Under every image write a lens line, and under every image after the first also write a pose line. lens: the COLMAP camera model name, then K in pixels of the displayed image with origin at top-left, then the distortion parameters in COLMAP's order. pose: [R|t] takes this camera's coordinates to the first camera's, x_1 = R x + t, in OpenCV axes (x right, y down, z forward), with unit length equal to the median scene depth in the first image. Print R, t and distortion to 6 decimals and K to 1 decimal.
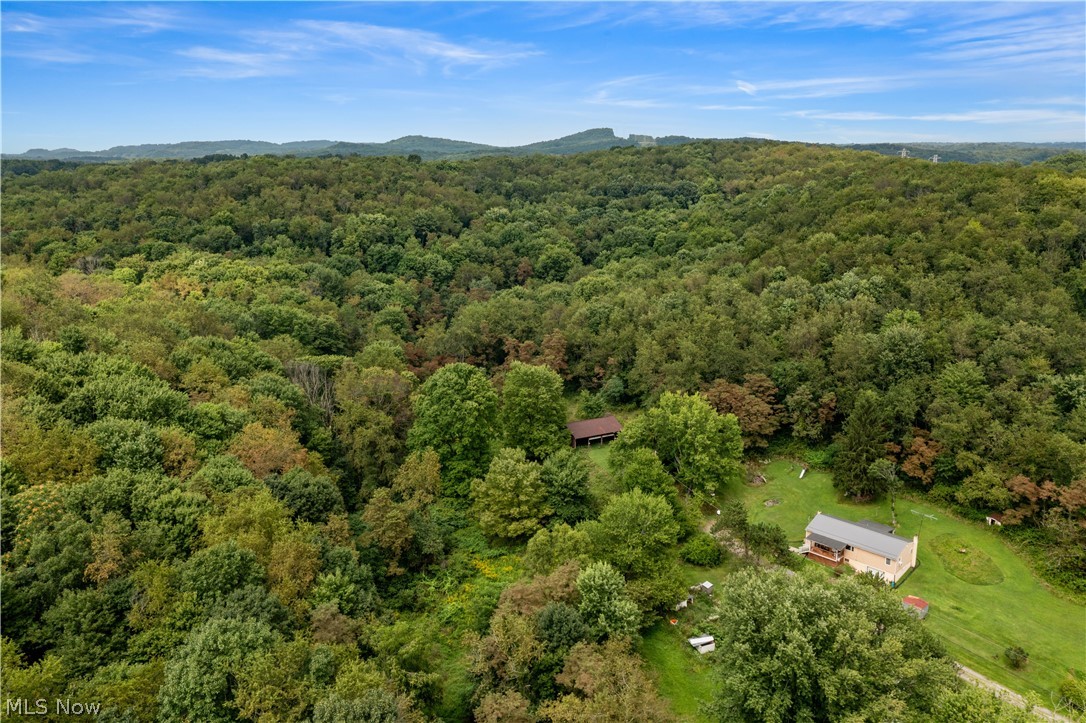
lens RADIAL K [[852.1, 0, 545.2], [0, 852.1, 362.6], [0, 0, 1]] dist [-0.024899, 0.006839]
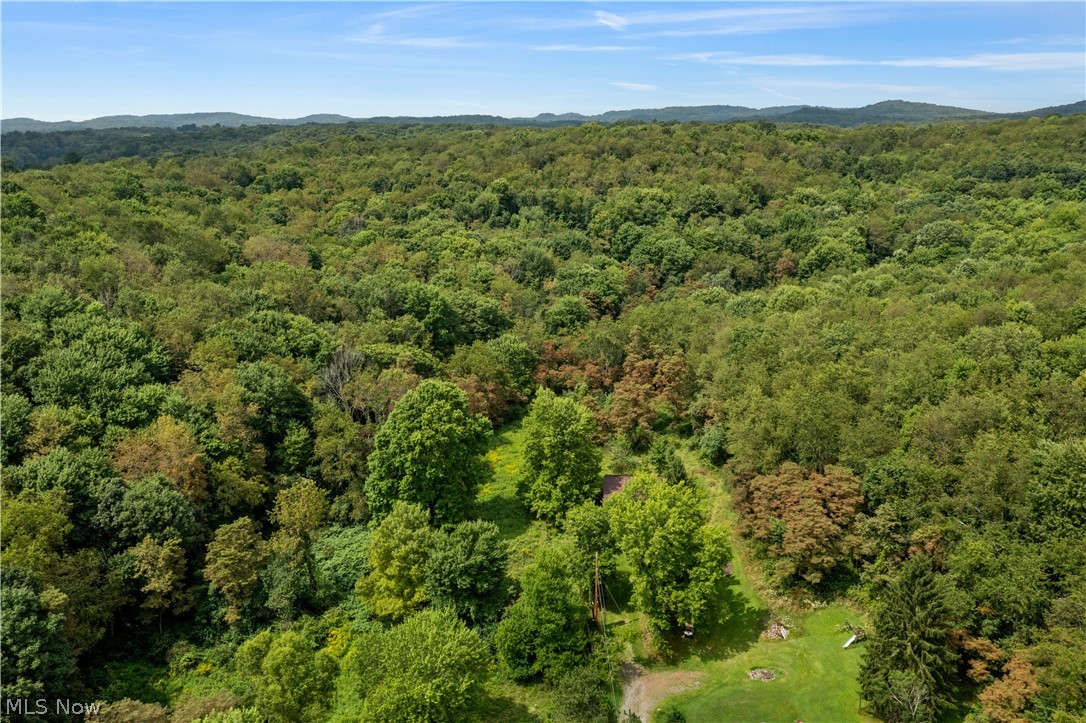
lens RADIAL K [[852.1, 0, 545.2], [0, 852.1, 362.6], [0, 0, 1]] dist [-0.024899, 0.006839]
pose [[0.853516, 0.145918, -0.500218, 0.304931], [-0.126896, 0.989295, 0.072065, -0.069682], [0.505378, 0.001967, 0.862896, 0.267976]]
